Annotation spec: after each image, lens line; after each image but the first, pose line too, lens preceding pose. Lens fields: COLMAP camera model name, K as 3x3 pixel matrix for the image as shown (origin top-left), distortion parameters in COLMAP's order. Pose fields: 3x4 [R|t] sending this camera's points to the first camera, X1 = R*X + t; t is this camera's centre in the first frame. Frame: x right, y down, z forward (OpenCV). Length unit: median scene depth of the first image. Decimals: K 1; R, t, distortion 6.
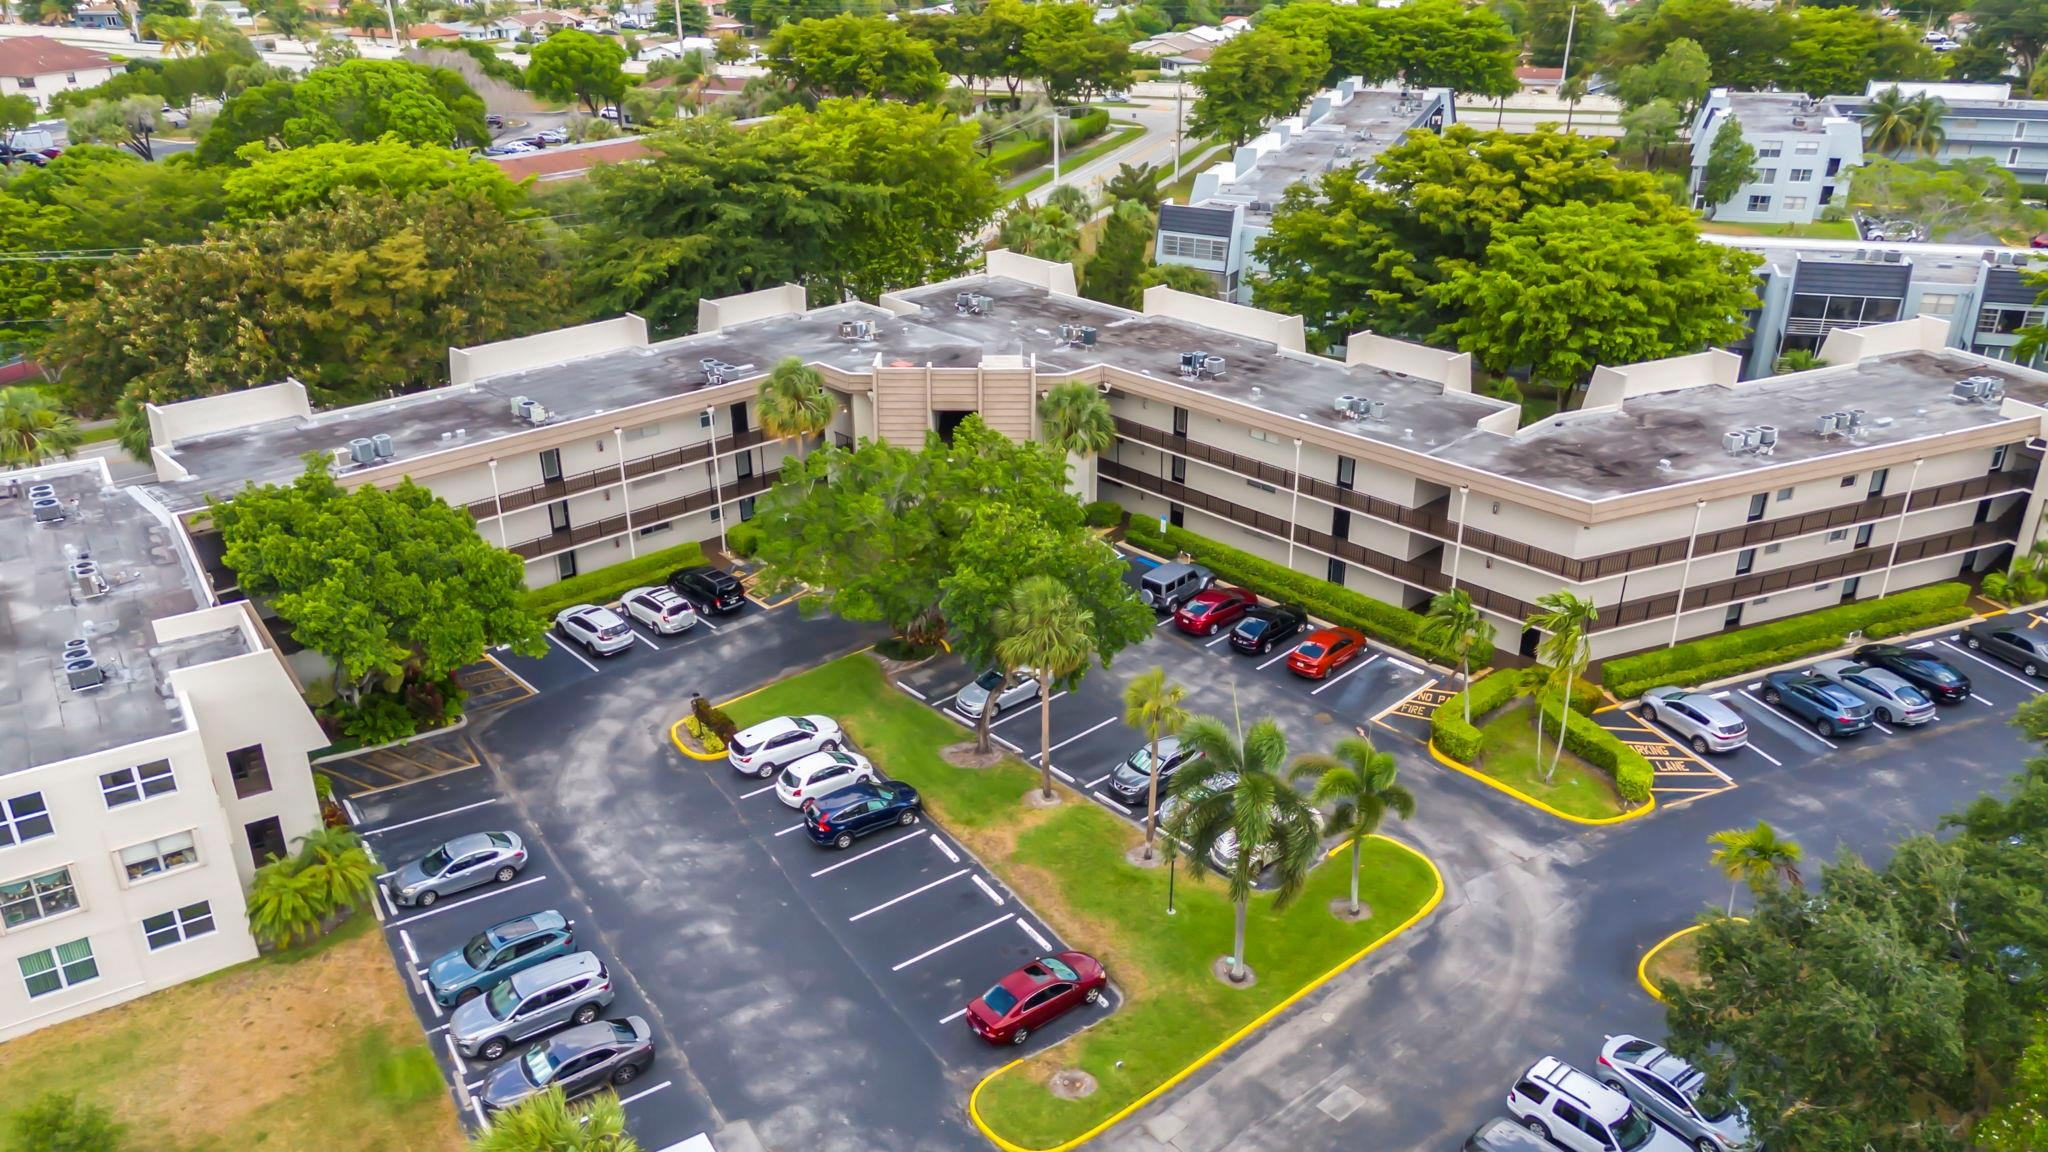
lens RADIAL K [[1462.2, 0, 1024.0], [0, 1462.2, 576.0], [0, 0, 1]] dist [0.064607, 0.010453]
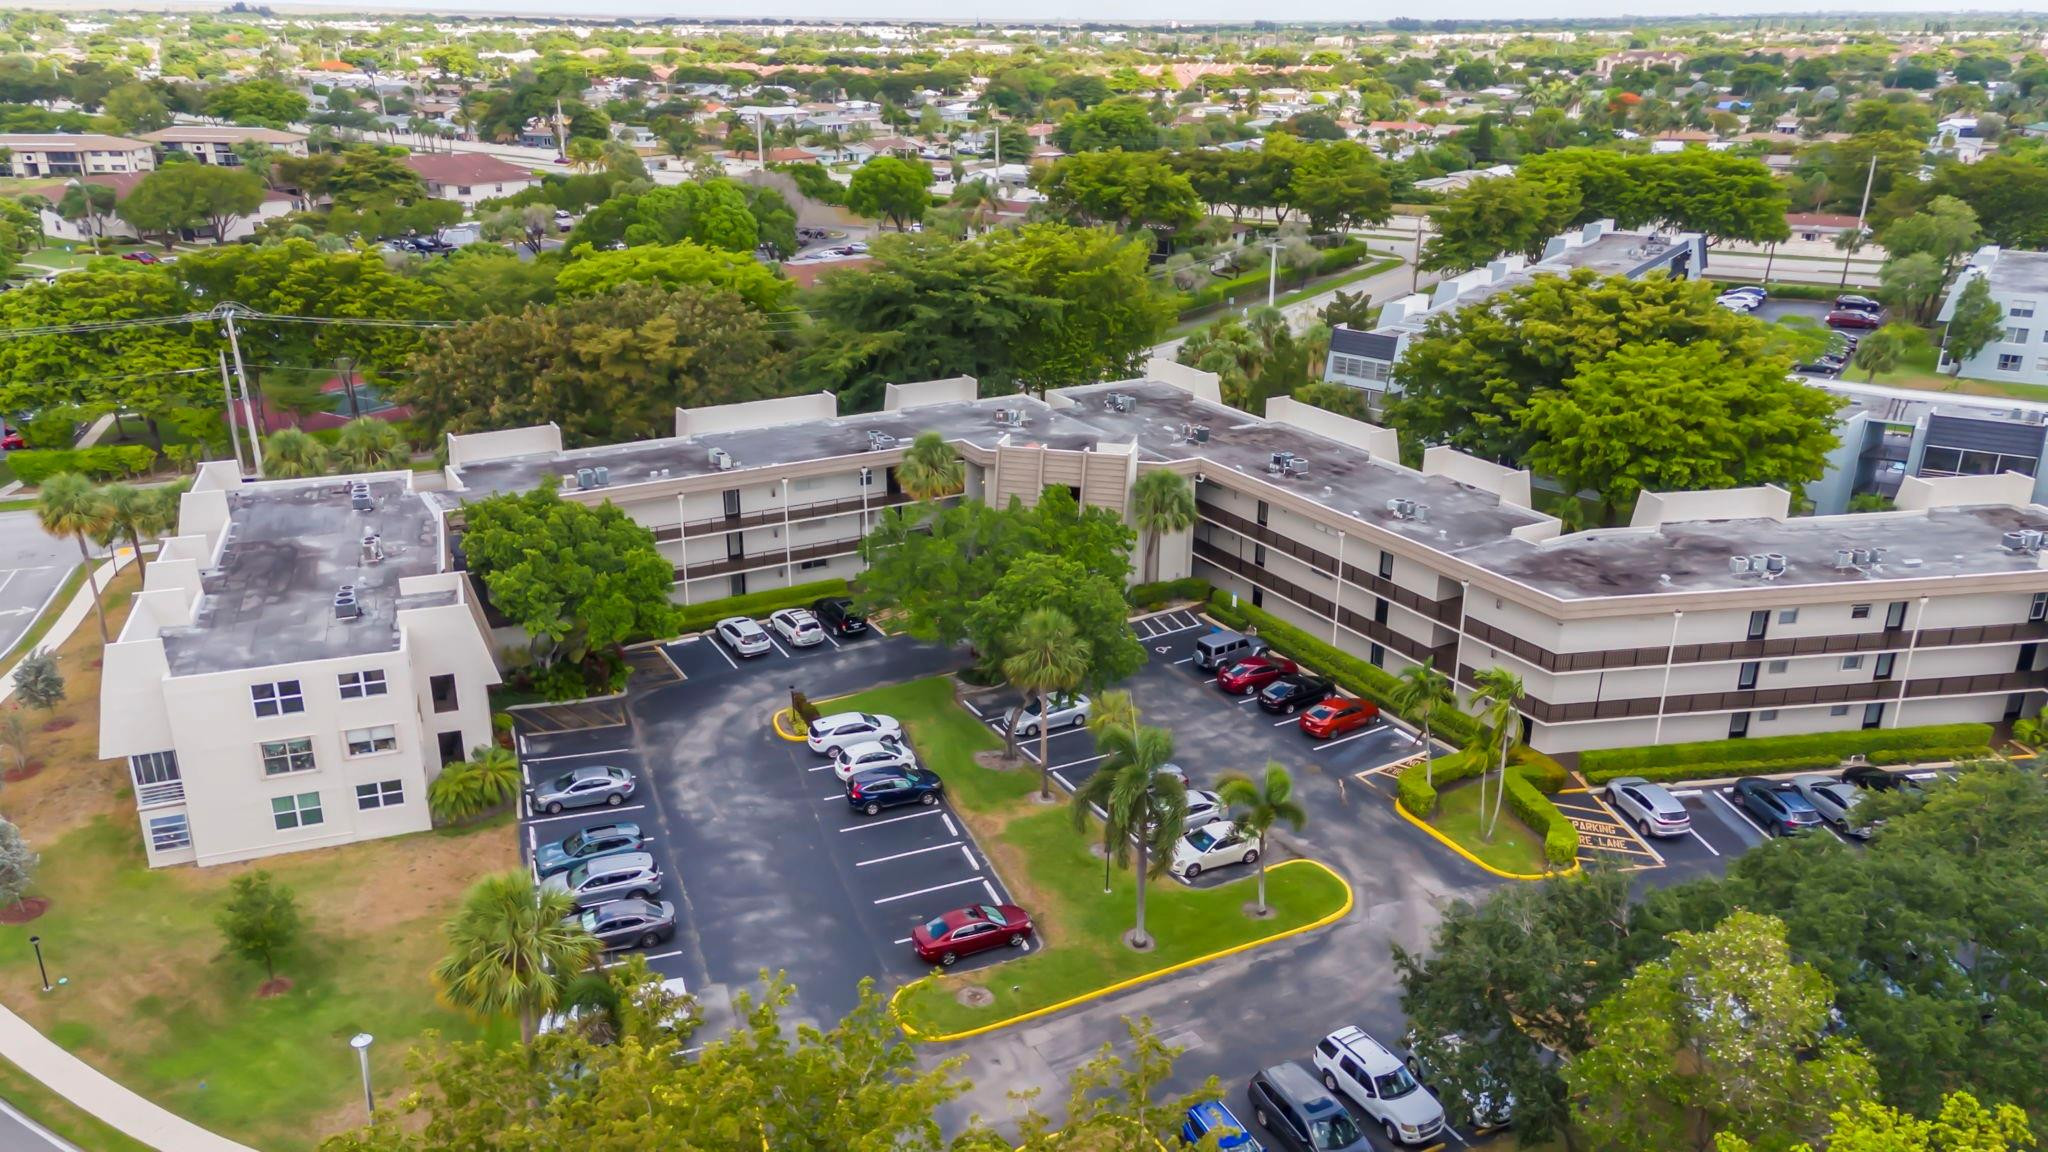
lens RADIAL K [[1457.3, 0, 1027.9], [0, 1457.3, 564.6], [0, 0, 1]] dist [0.074790, -0.005213]
pose [[0.974783, 0.087403, -0.205328, 0.180134], [-0.104168, 0.991929, -0.072291, 0.038603], [0.197352, 0.091857, 0.976020, -0.147947]]
